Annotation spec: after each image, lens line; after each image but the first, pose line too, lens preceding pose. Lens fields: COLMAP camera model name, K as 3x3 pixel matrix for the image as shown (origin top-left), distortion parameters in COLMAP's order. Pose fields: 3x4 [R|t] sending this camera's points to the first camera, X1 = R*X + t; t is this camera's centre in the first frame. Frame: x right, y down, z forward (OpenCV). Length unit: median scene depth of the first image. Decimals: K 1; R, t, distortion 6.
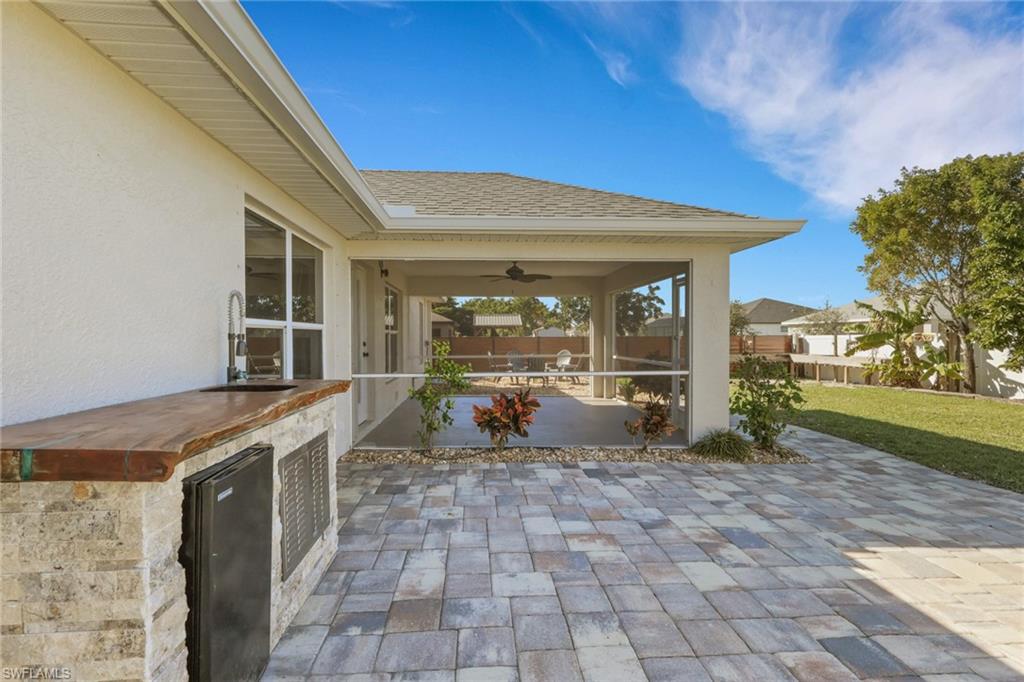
lens RADIAL K [[489.1, 0, 509.5], [0, 489.1, 339.6], [0, 0, 1]] dist [-0.002518, 0.000474]
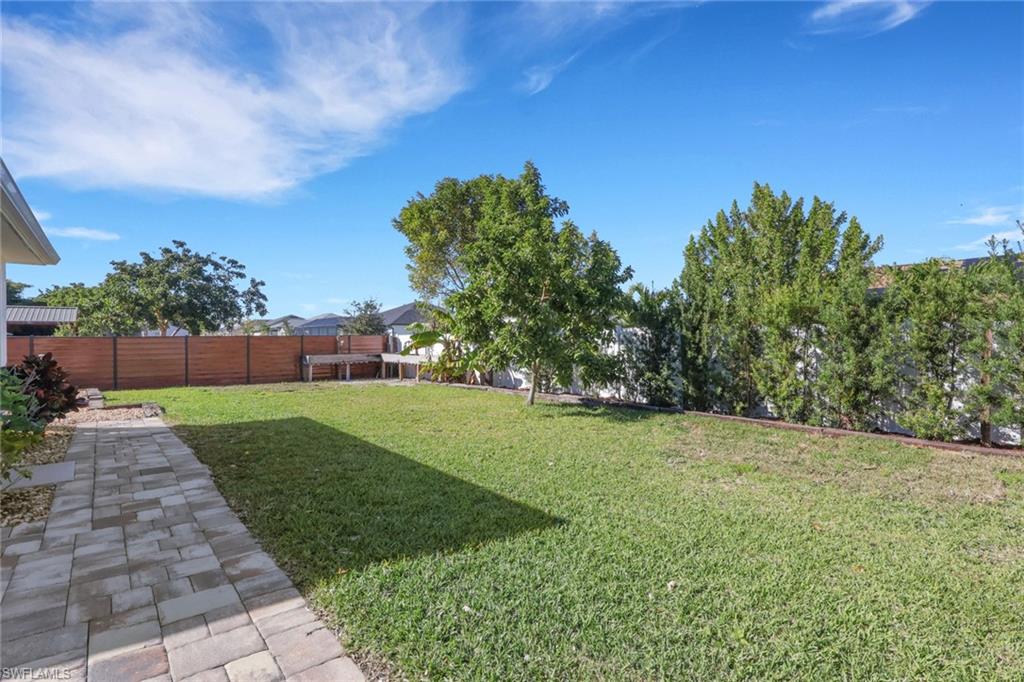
lens RADIAL K [[489.1, 0, 515.2], [0, 489.1, 340.4], [0, 0, 1]] dist [-0.002518, 0.000474]
pose [[0.811081, -0.002968, 0.584926, 0.598811], [0.005261, 0.999984, -0.002222, 0.017433], [-0.584910, 0.004879, 0.811083, 0.095294]]
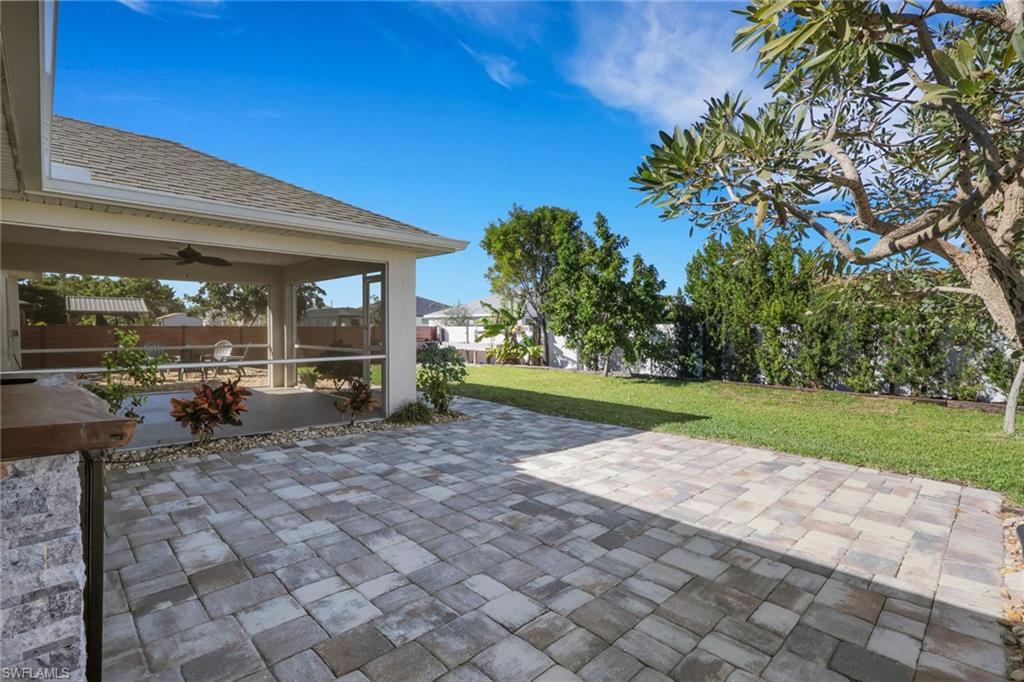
lens RADIAL K [[489.1, 0, 501.9], [0, 489.1, 337.0], [0, 0, 1]] dist [-0.002518, 0.000474]
pose [[0.773761, -0.007000, 0.633439, -0.175057], [-0.001988, 0.999907, 0.013478, 0.003593], [-0.633475, -0.011688, 0.773675, -0.108232]]
